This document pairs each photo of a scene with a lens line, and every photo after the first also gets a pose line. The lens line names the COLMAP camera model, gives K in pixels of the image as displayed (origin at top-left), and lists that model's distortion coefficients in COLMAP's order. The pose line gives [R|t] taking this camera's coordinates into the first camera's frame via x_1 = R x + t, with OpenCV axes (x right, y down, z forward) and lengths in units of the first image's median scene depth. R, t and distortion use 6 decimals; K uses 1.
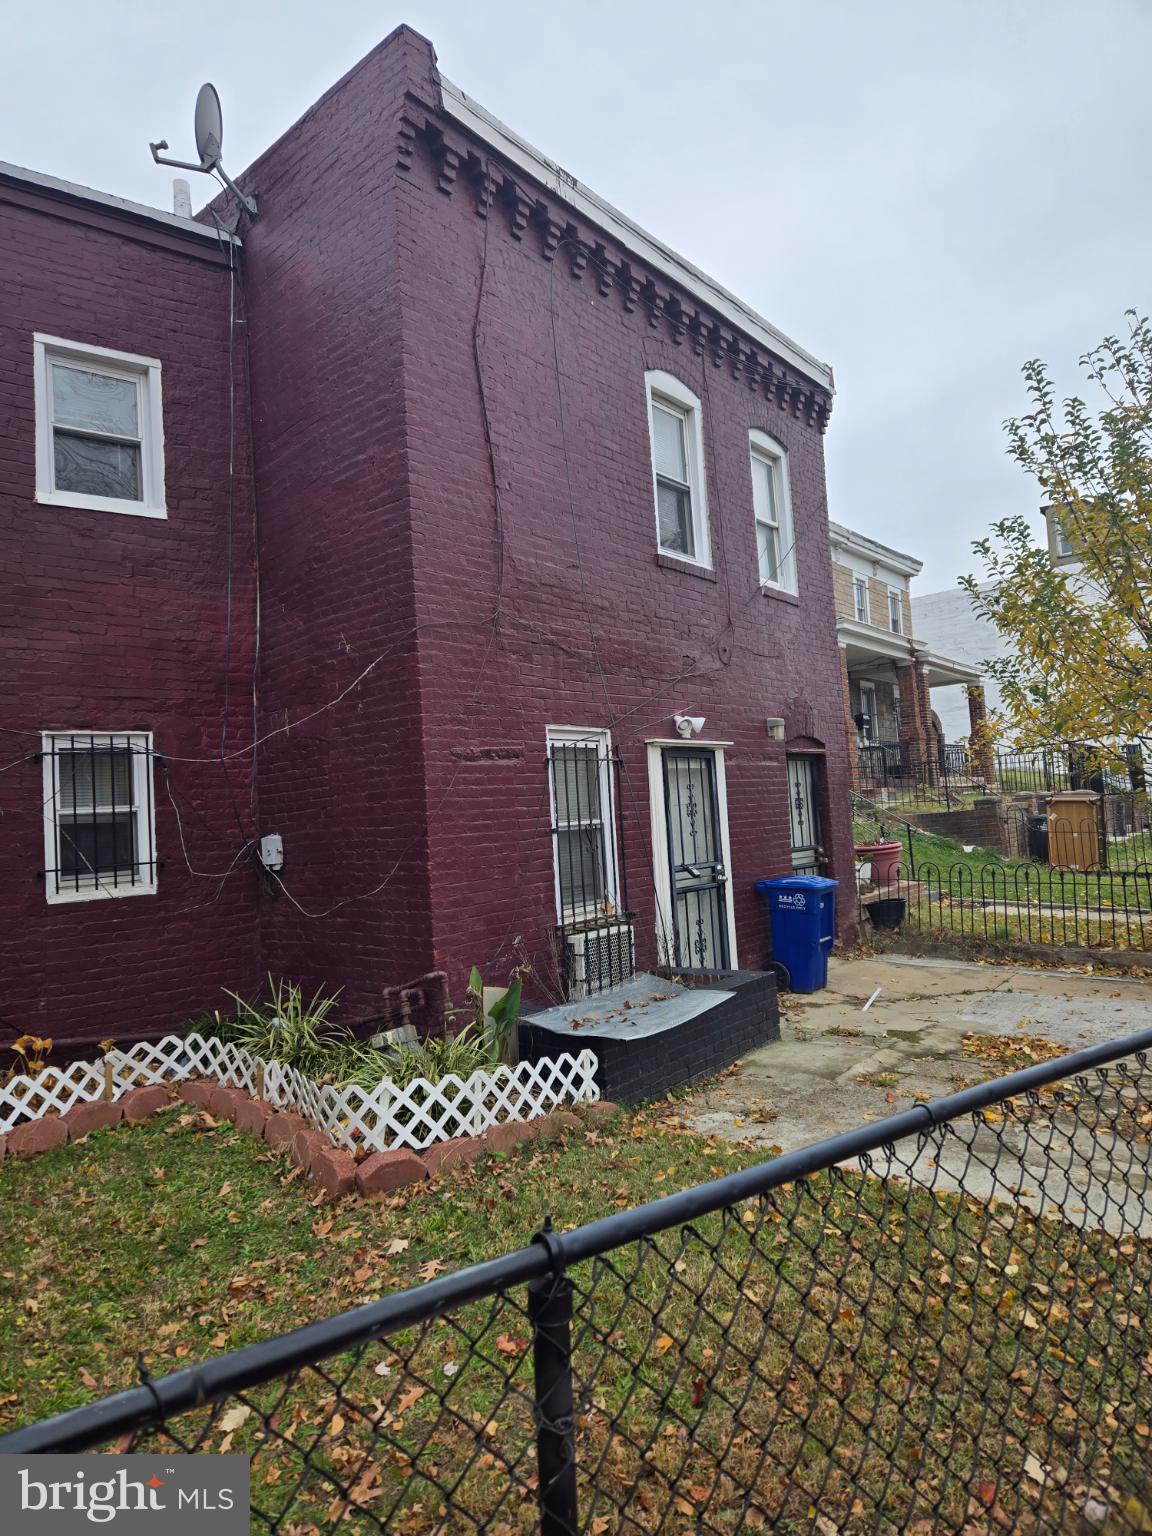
lens RADIAL K [[1024.2, 0, 556.3], [0, 1024.2, 758.6], [0, 0, 1]] dist [0.076048, -0.062947]
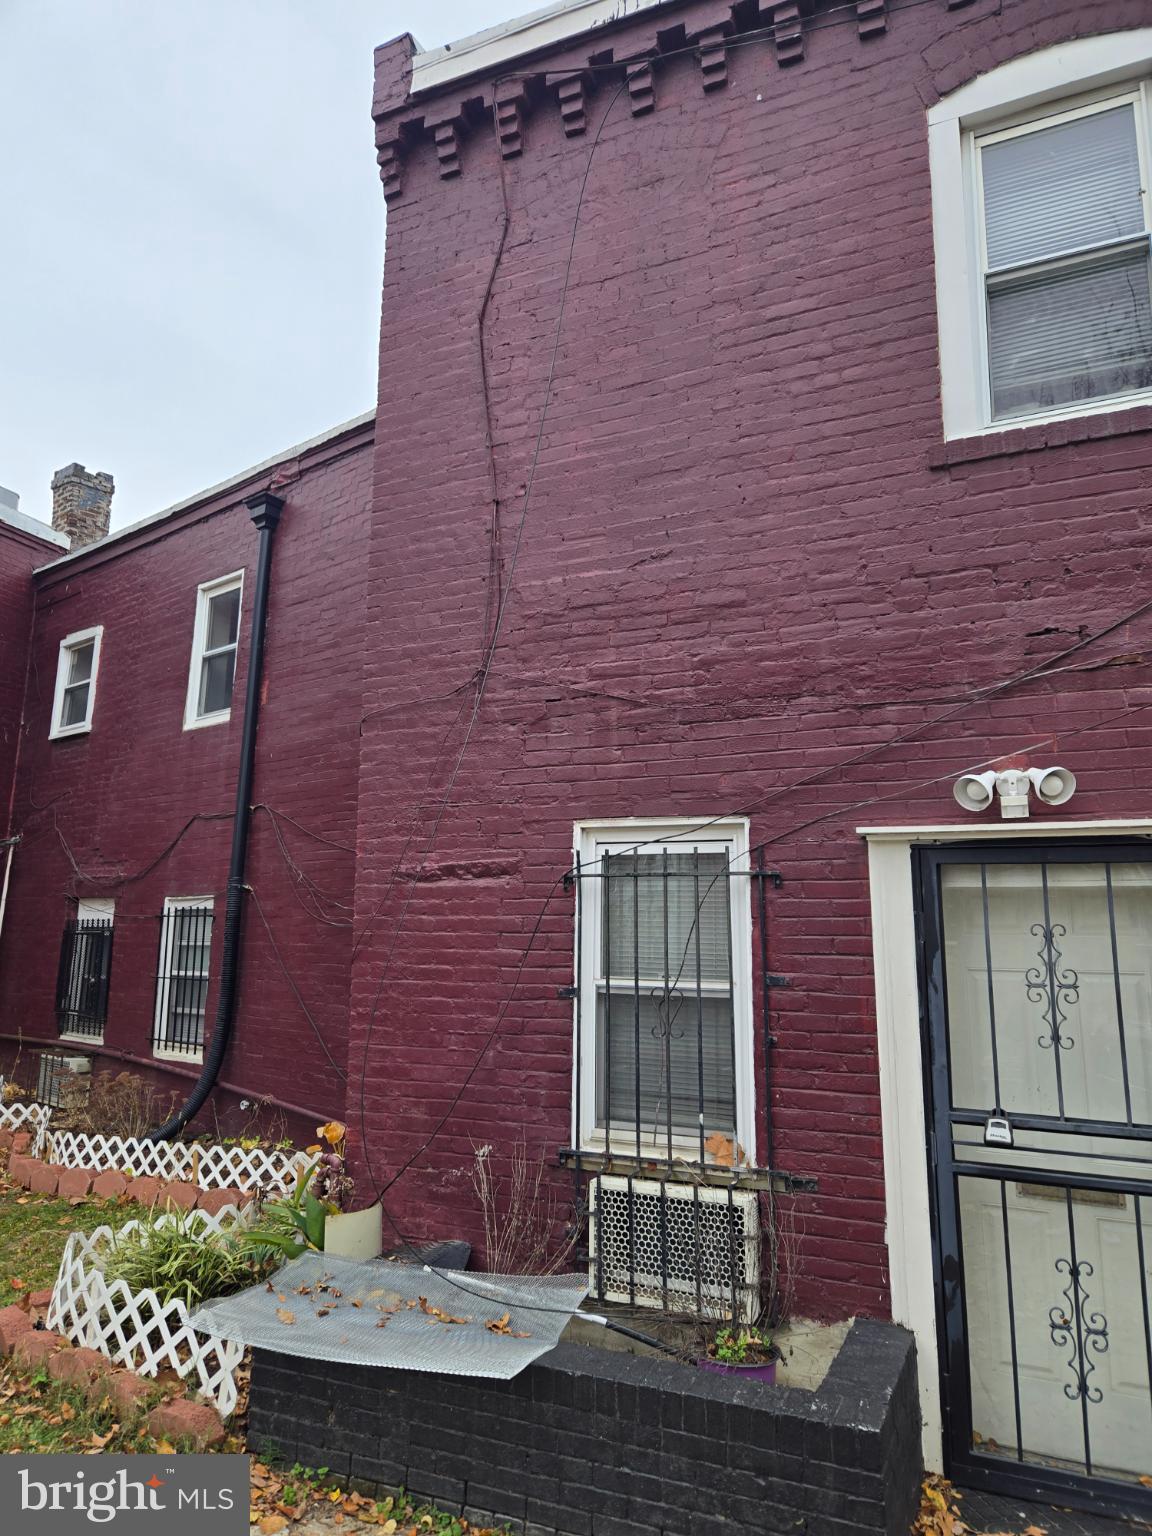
lens RADIAL K [[1024.2, 0, 556.3], [0, 1024.2, 758.6], [0, 0, 1]] dist [0.076048, -0.062947]
pose [[0.231773, -0.105858, -0.966993, 0.636395], [0.030682, 0.994362, -0.101500, -0.007676], [0.972286, -0.006144, 0.233715, 0.869007]]
